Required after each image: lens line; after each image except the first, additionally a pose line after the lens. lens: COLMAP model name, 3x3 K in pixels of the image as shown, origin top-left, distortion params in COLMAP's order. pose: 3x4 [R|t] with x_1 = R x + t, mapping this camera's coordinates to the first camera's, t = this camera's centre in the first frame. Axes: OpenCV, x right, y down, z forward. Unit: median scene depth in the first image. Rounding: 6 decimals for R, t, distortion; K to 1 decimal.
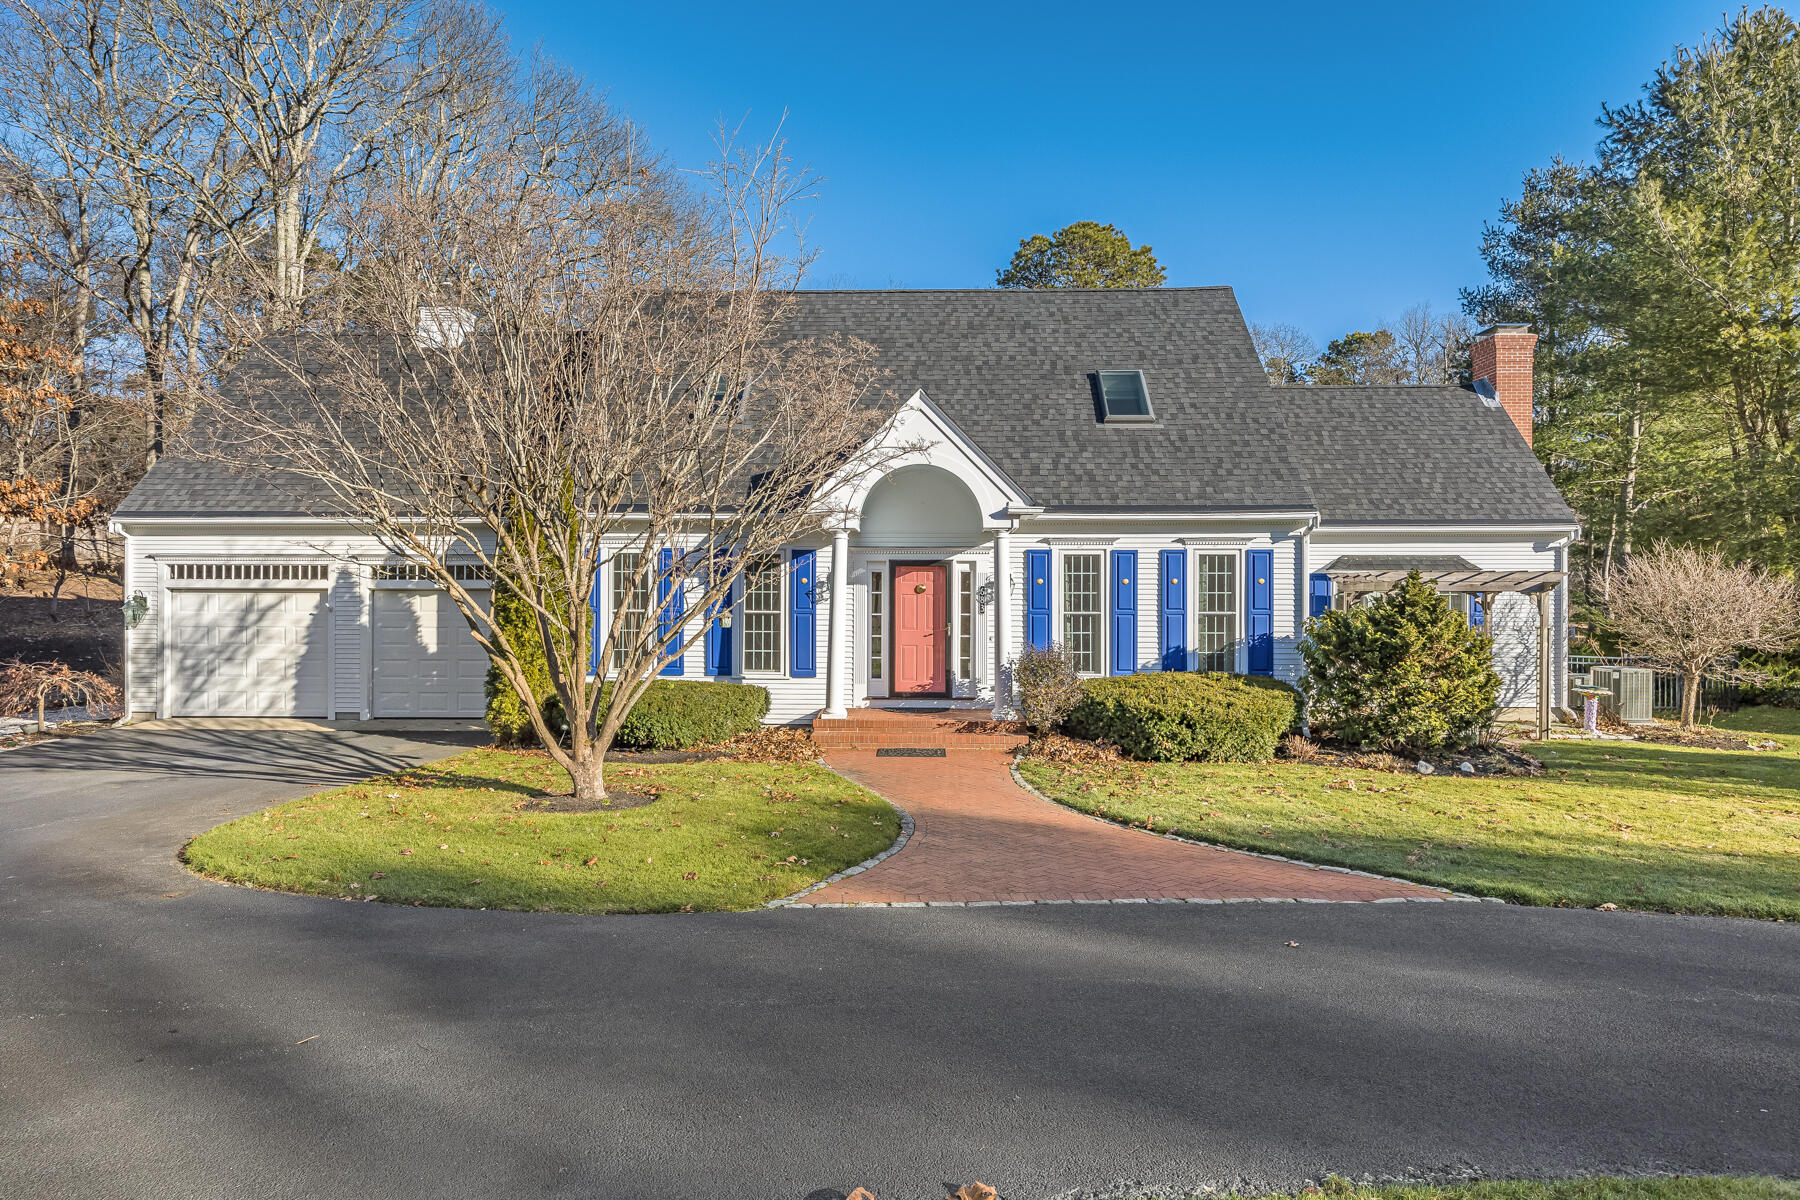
lens RADIAL K [[1071.1, 0, 901.4], [0, 1071.1, 623.3], [0, 0, 1]] dist [0.052082, 0.000672]
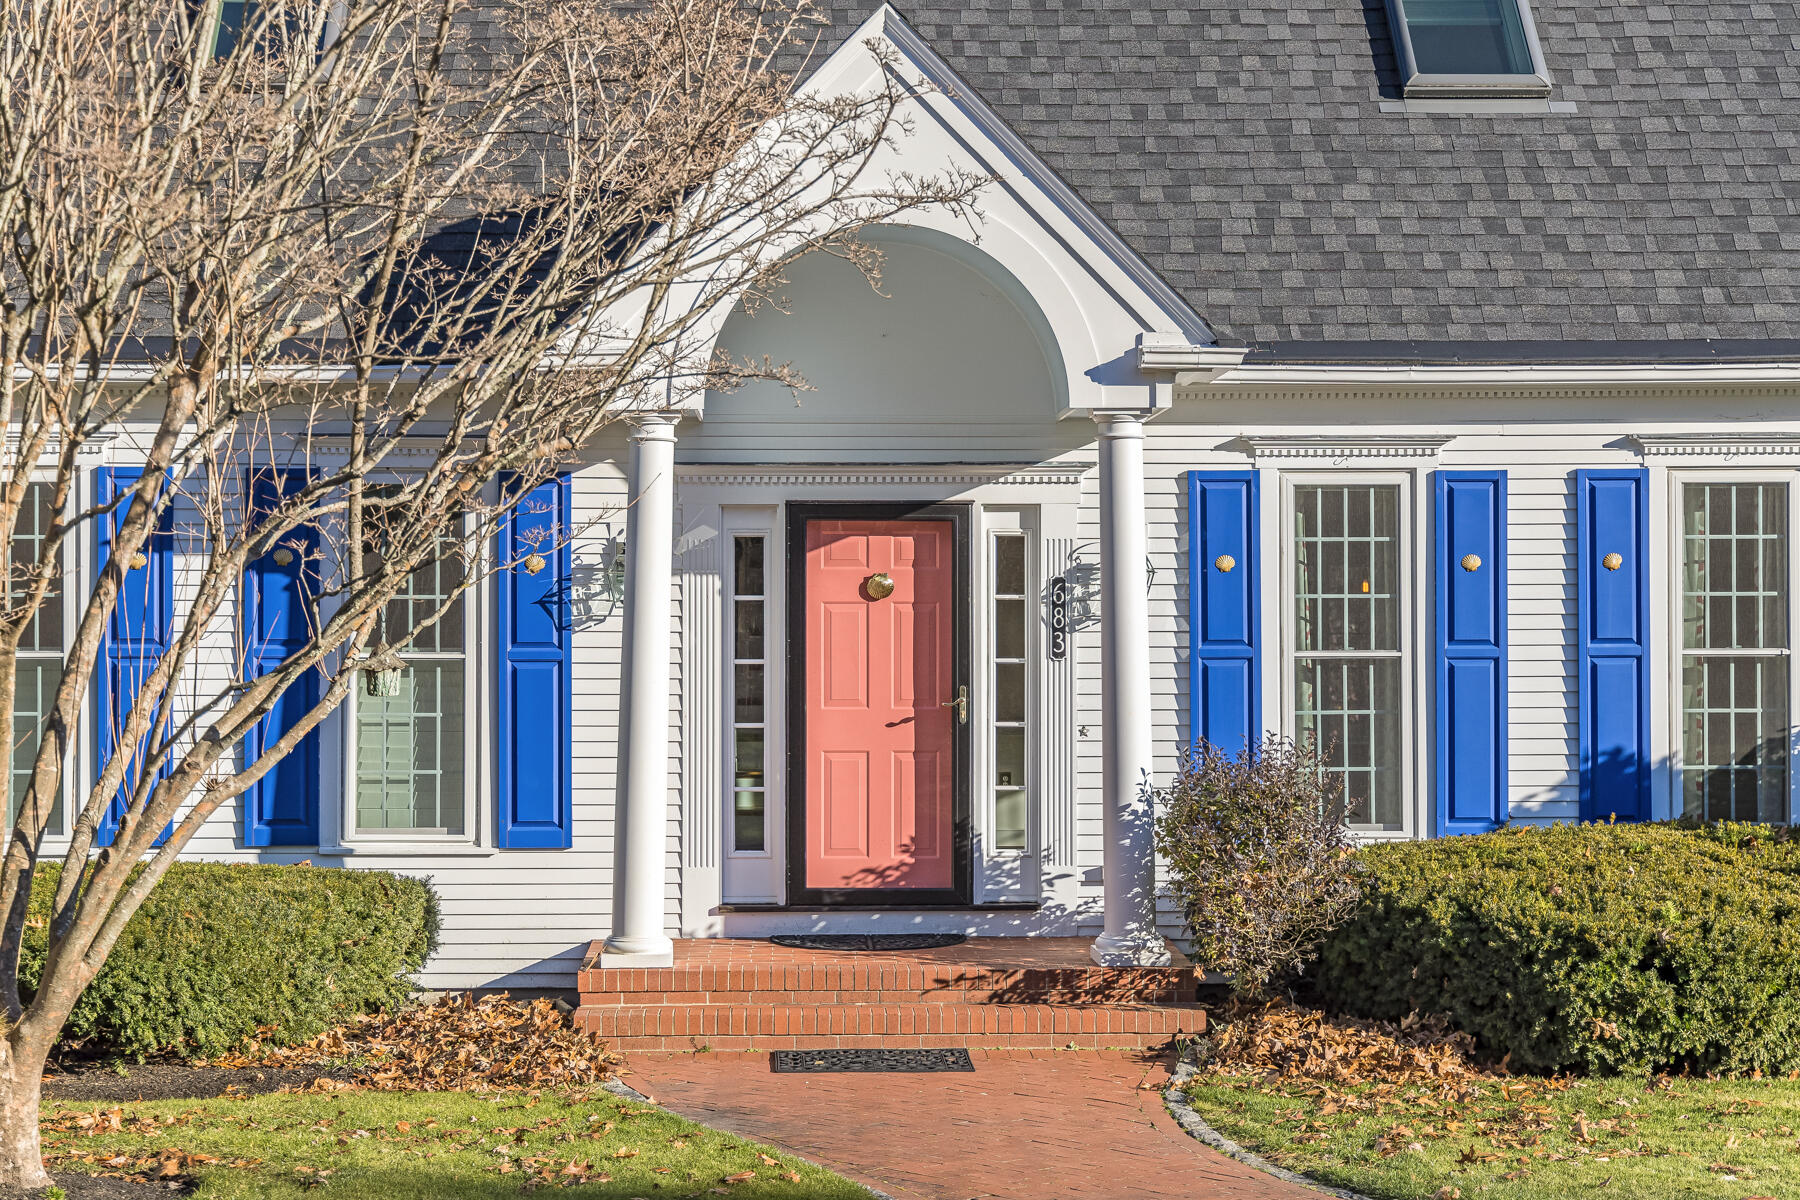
lens RADIAL K [[3492.9, 0, 900.2], [0, 3492.9, 675.2], [0, 0, 1]] dist [0.163556, 0.162004]
pose [[0.997861, -0.005659, 0.065133, -0.047908], [0.006111, 0.999959, -0.006751, 0.003805], [-0.065093, 0.007135, 0.997854, -0.110977]]
